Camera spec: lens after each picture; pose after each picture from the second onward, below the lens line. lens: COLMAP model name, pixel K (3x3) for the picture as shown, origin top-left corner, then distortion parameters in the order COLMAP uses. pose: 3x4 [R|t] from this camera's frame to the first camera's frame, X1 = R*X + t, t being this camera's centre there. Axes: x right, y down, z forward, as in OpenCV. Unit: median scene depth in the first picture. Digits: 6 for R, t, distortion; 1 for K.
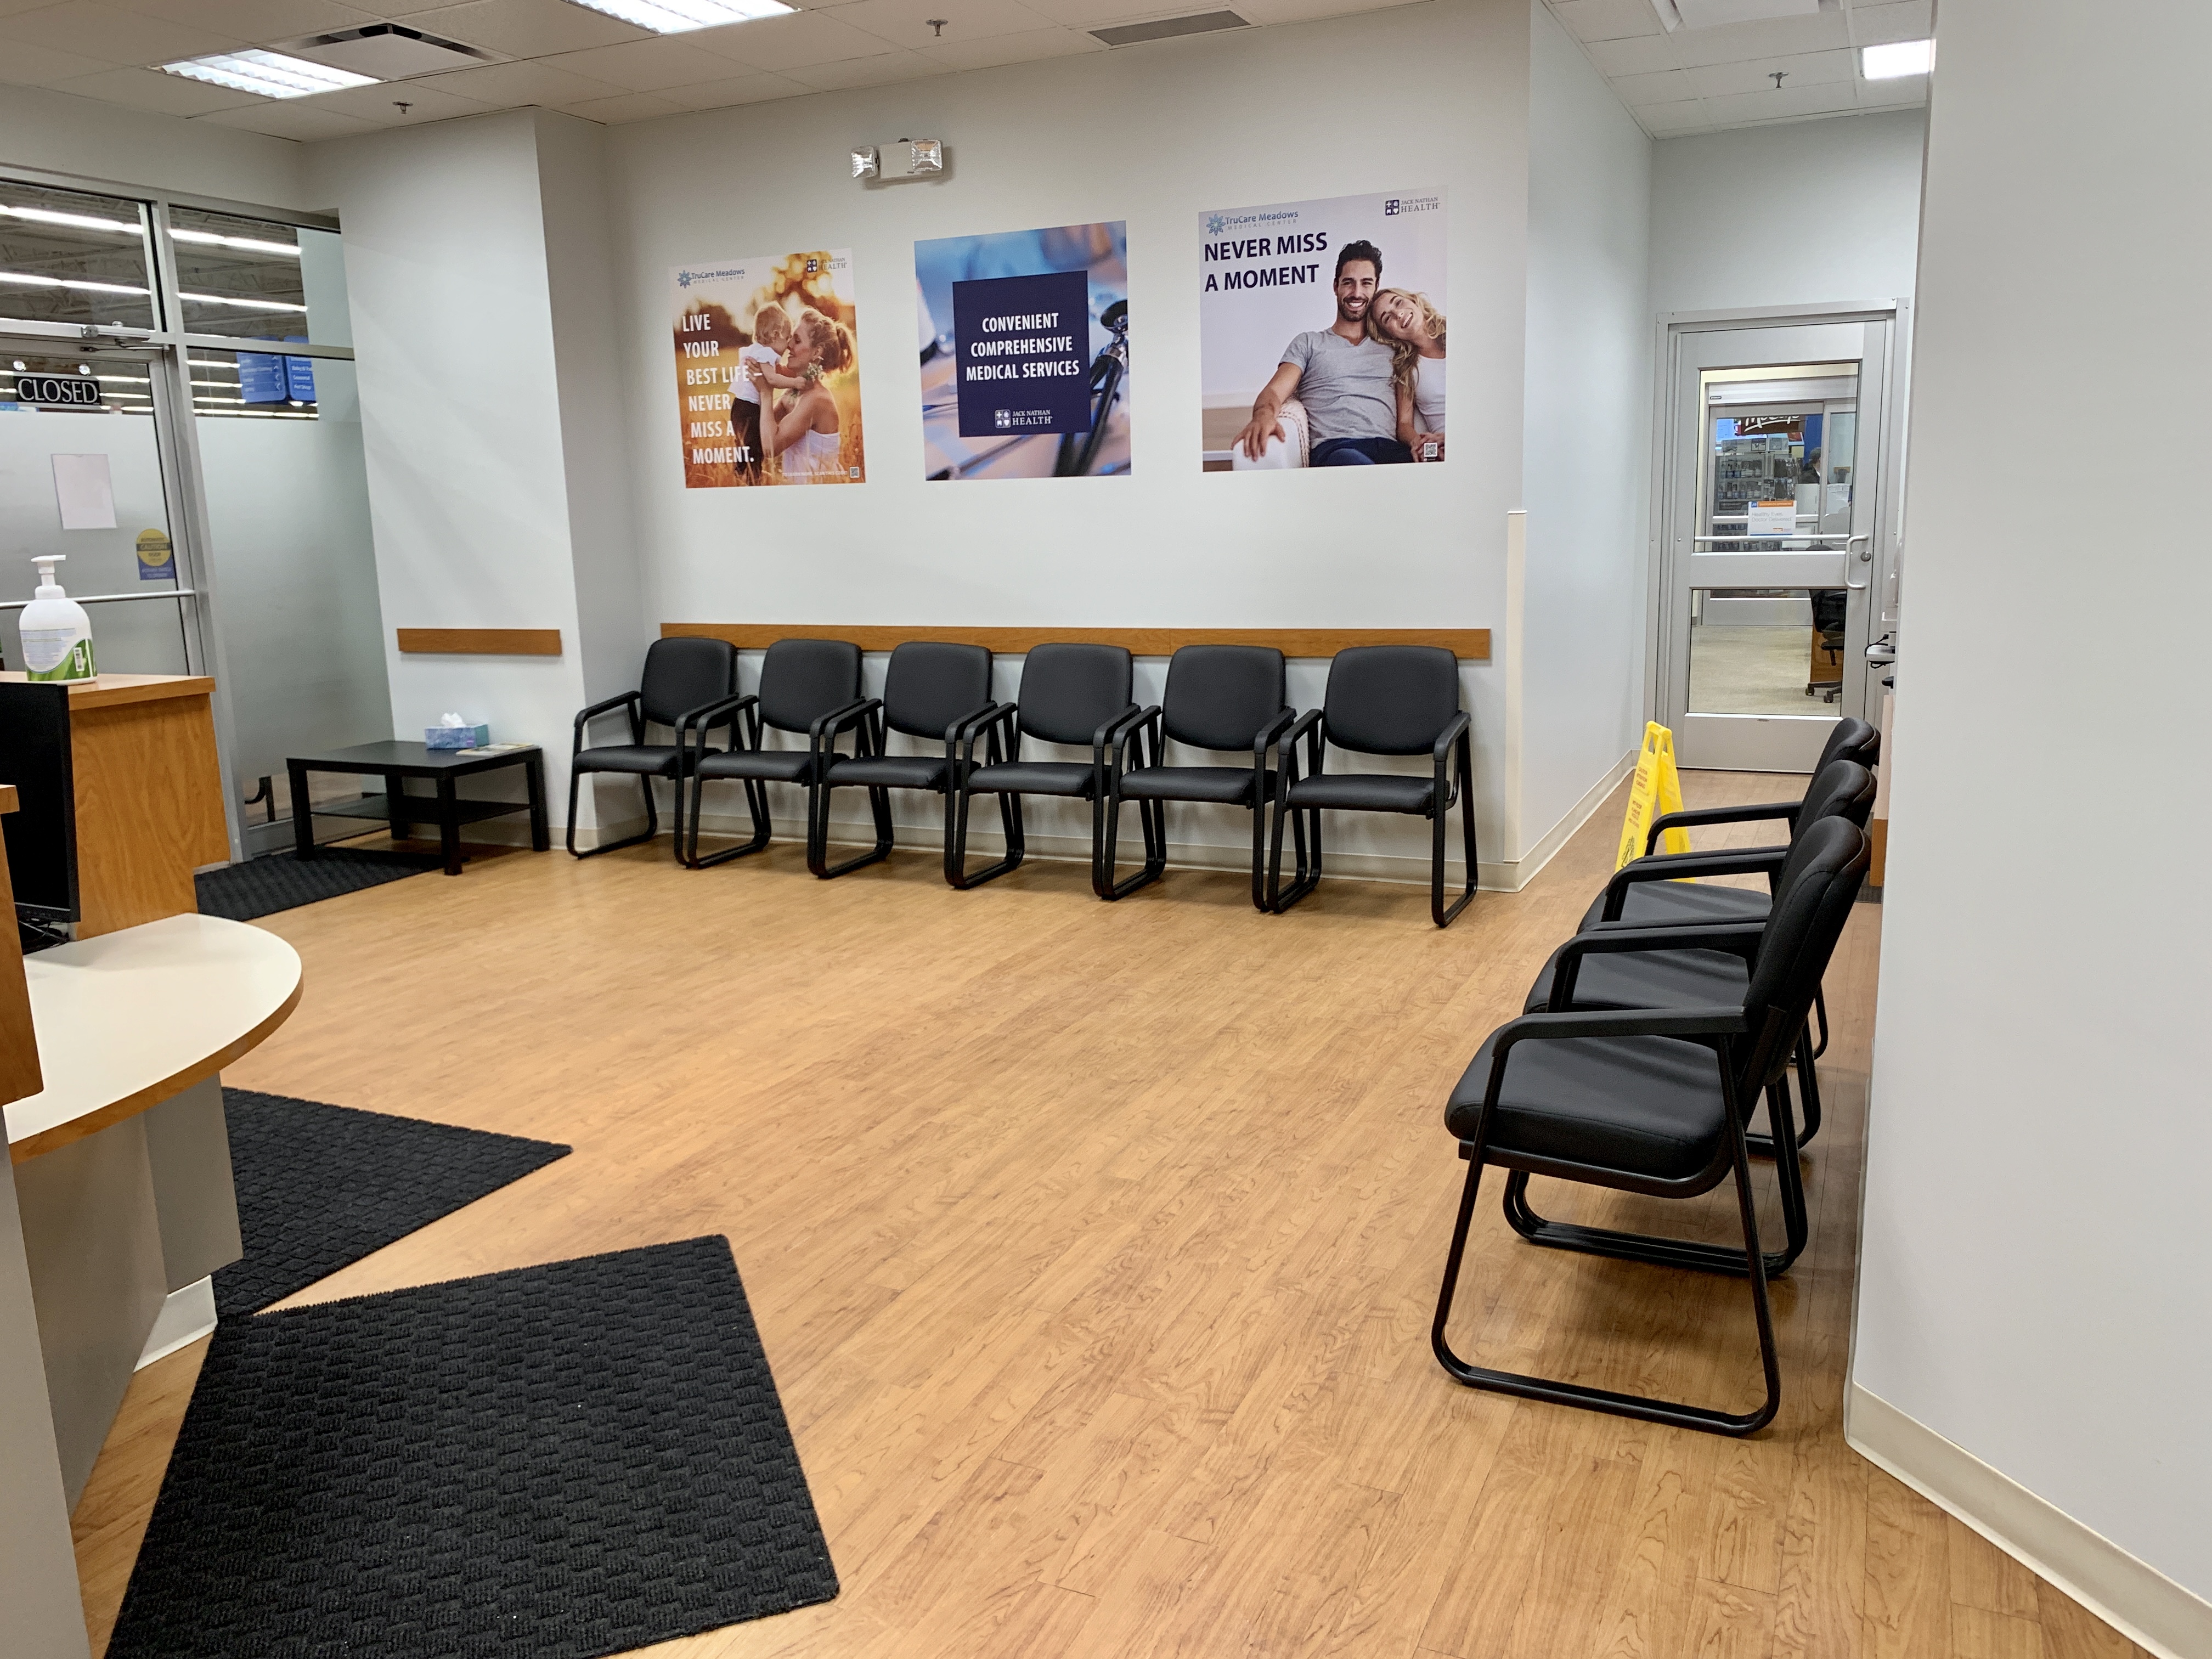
lens RADIAL K [[1671.5, 0, 1096.9], [0, 1671.5, 798.9], [0, 0, 1]] dist [0.053173, -0.071781]
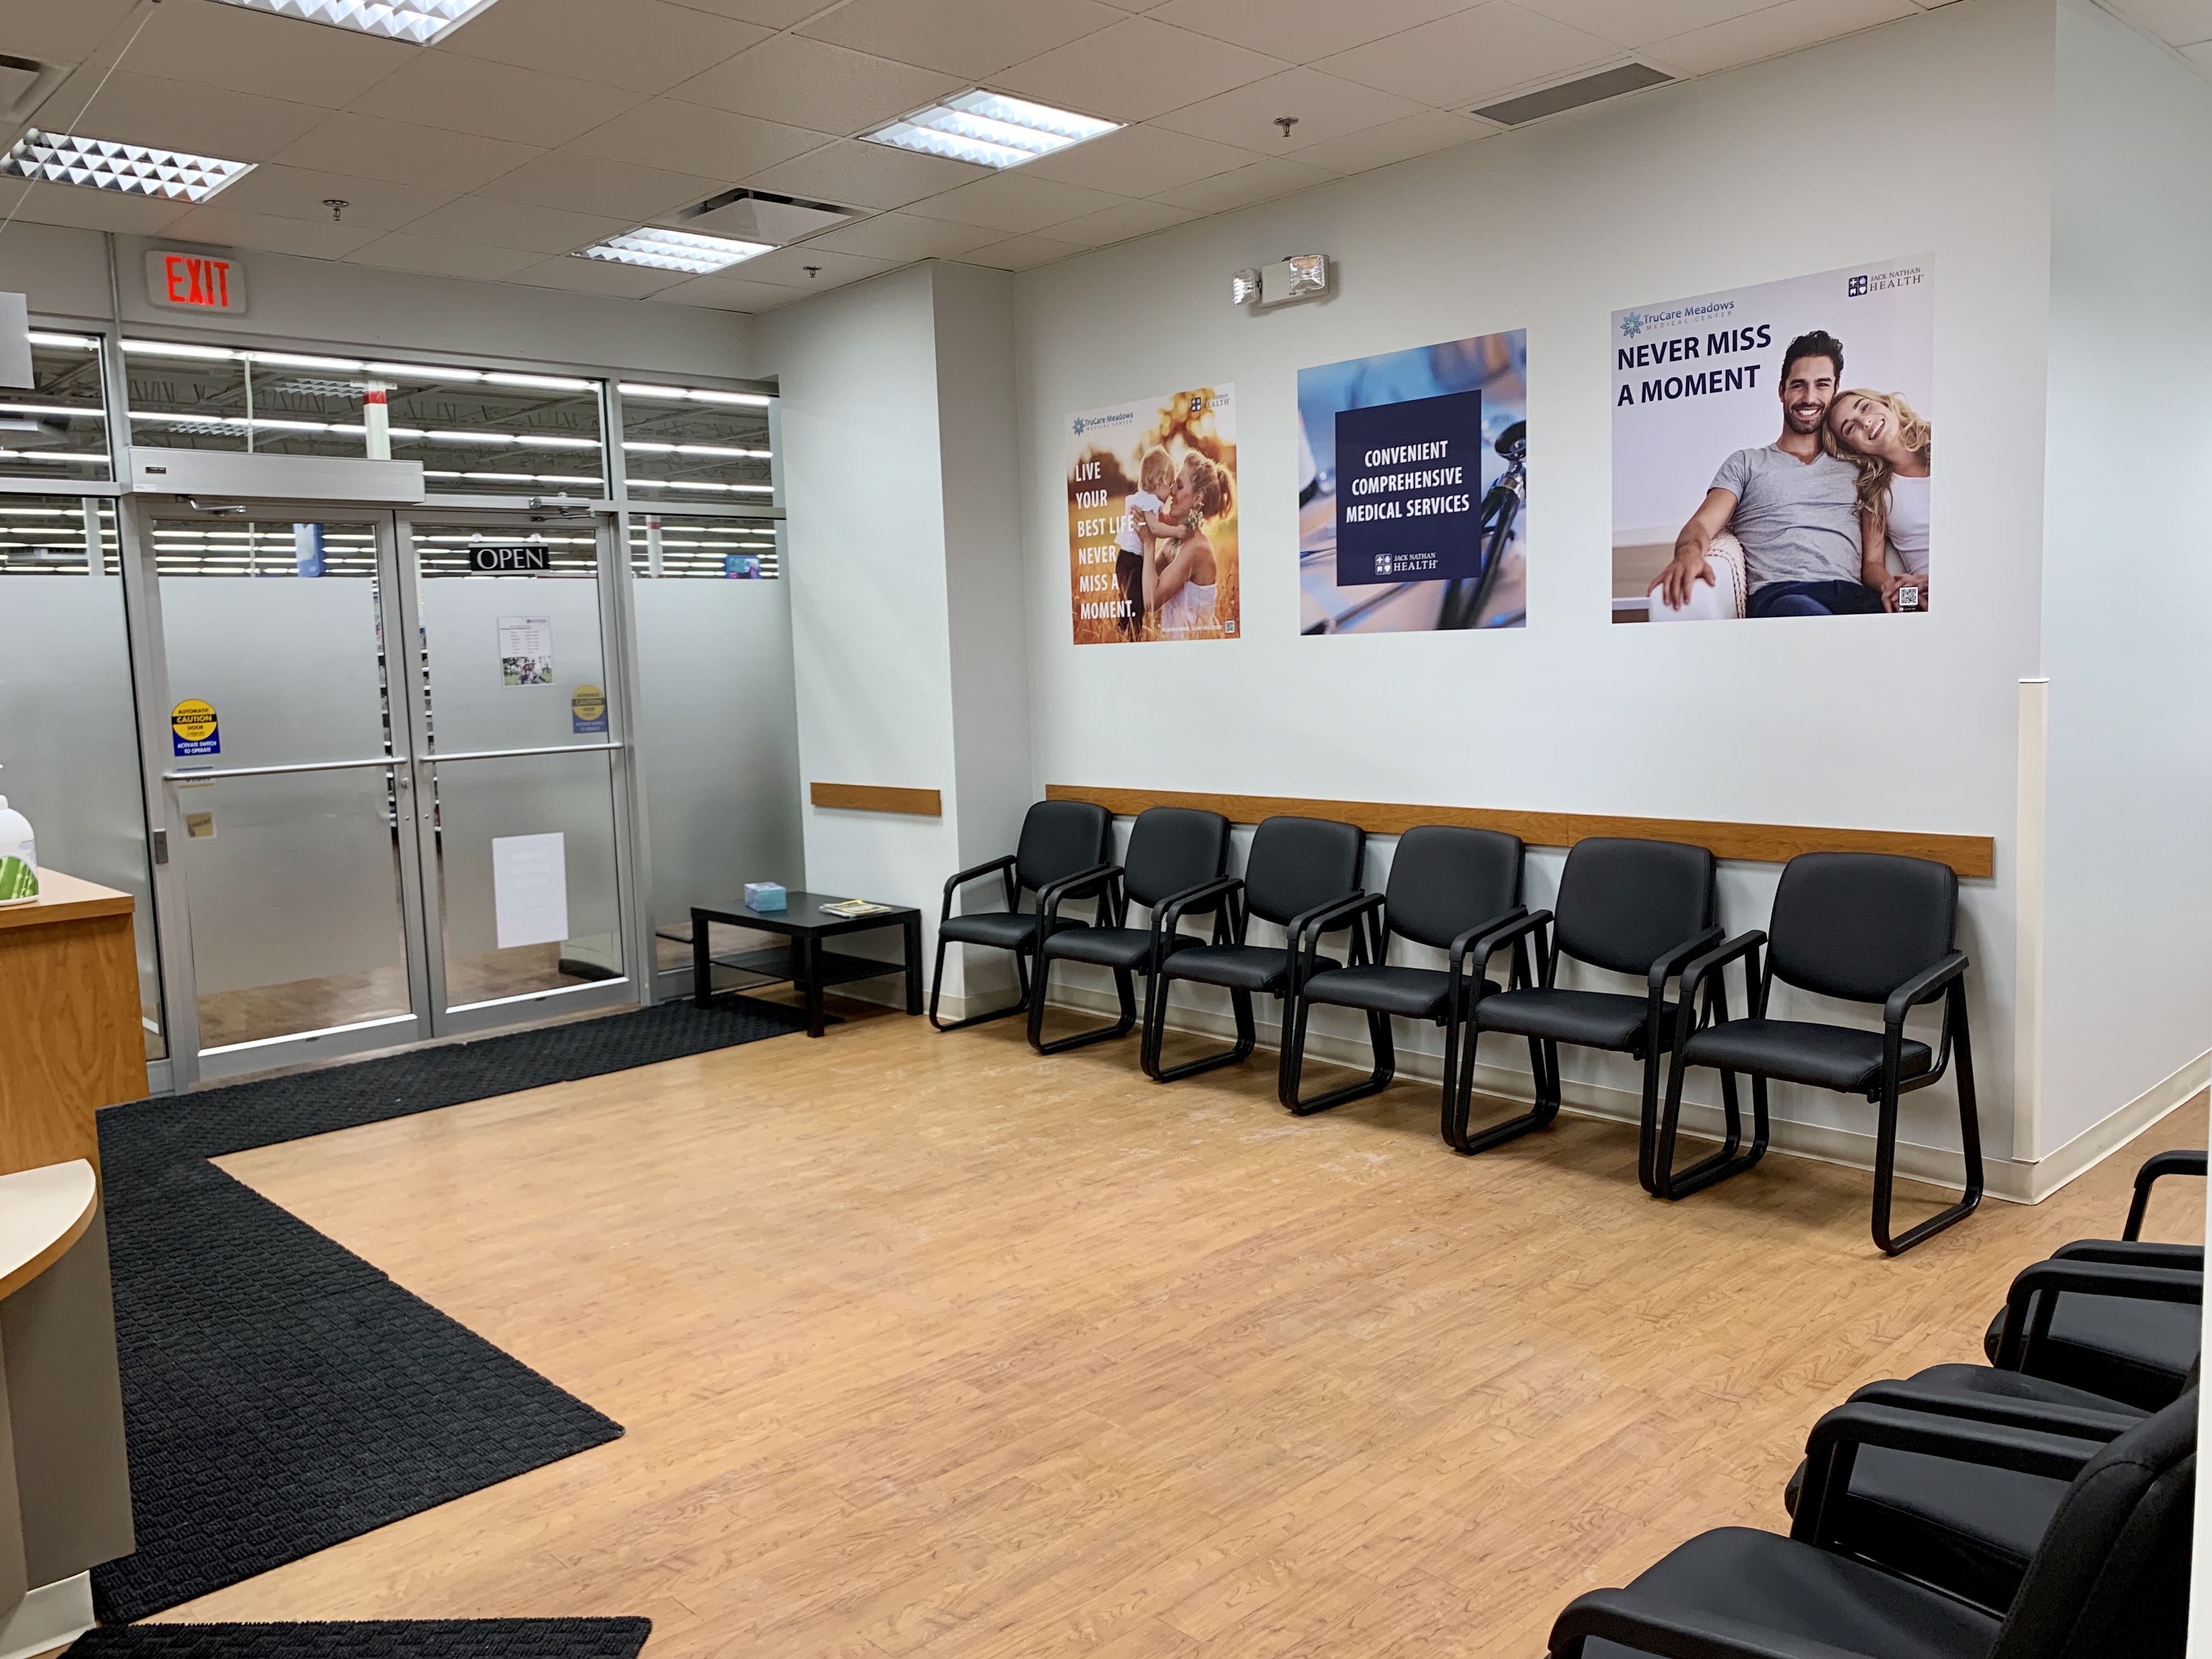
lens RADIAL K [[1671.5, 0, 1080.4], [0, 1671.5, 802.9], [0, 0, 1]] dist [0.053173, -0.071781]
pose [[0.927249, 0.032873, -0.372999, 0.133550], [-0.059711, 0.996373, -0.060627, -0.046656], [0.369654, 0.078488, 0.925849, 0.167150]]
